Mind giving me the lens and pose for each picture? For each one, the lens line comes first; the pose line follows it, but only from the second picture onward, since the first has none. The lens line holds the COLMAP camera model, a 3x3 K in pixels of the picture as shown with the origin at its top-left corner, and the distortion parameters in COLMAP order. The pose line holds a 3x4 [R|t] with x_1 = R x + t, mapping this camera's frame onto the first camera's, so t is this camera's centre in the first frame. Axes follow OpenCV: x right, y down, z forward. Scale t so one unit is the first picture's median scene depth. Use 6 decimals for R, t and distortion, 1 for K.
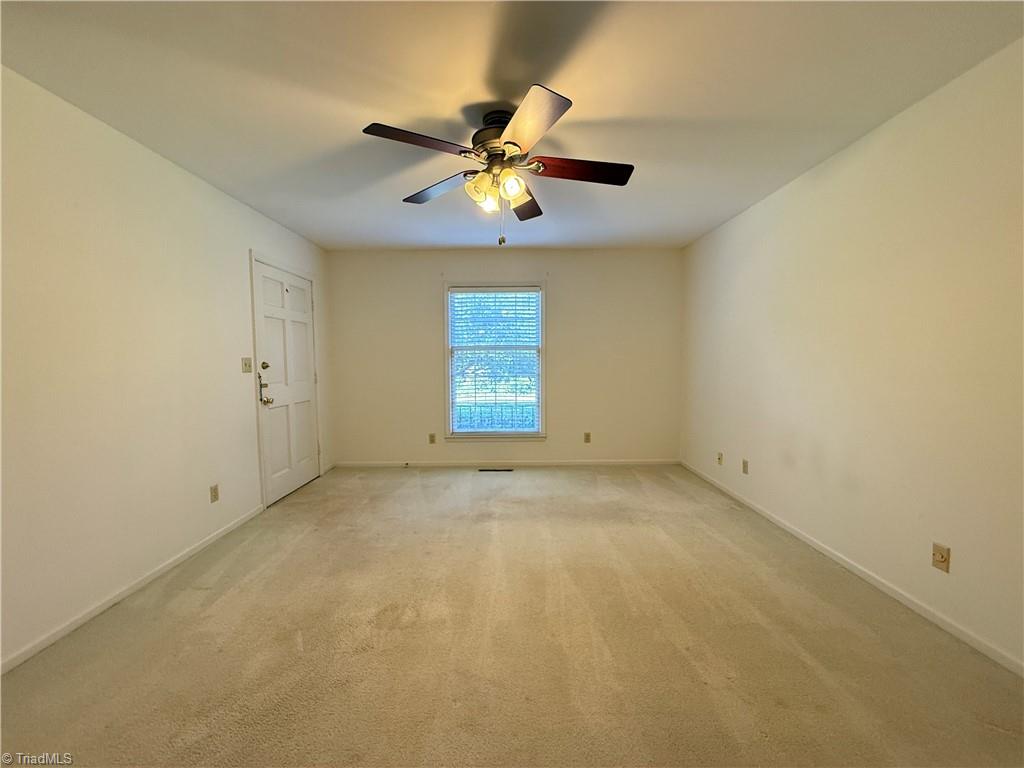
lens RADIAL K [[410.7, 0, 511.5], [0, 410.7, 380.7], [0, 0, 1]] dist [0.003085, 0.000125]
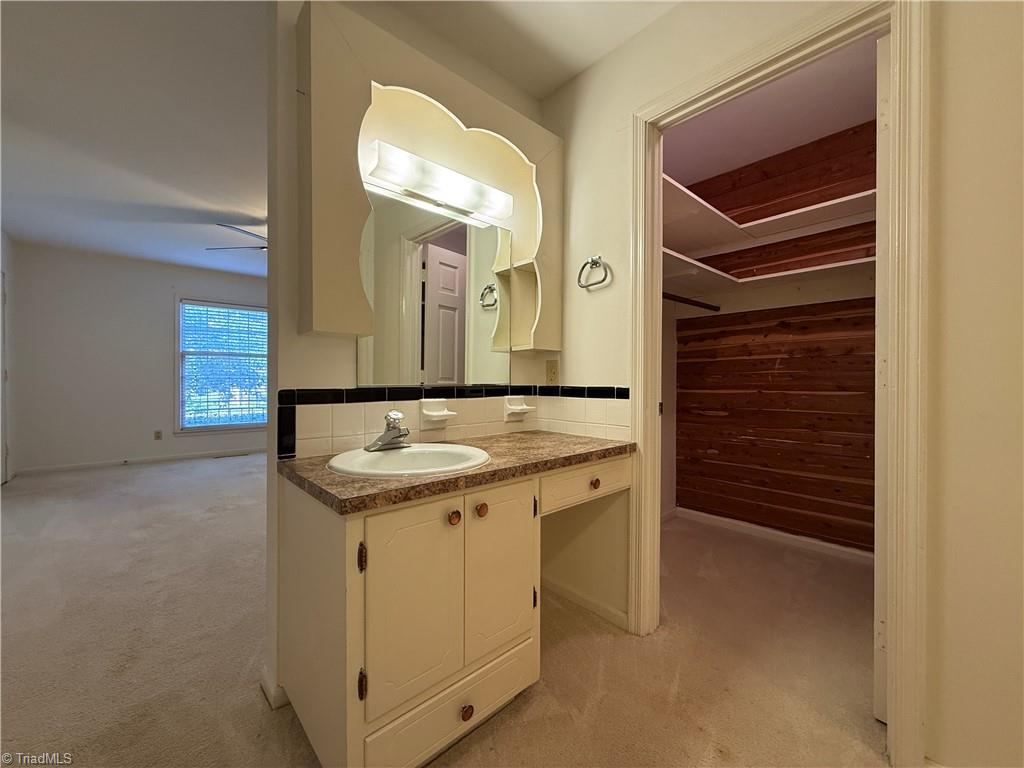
lens RADIAL K [[410.7, 0, 511.9], [0, 410.7, 383.0], [0, 0, 1]] dist [0.003085, 0.000125]
pose [[0.735846, 0.005522, 0.677127, -0.242139], [0.036904, 0.998154, -0.048244, 0.091462], [-0.676143, 0.060489, 0.734283, -0.435584]]
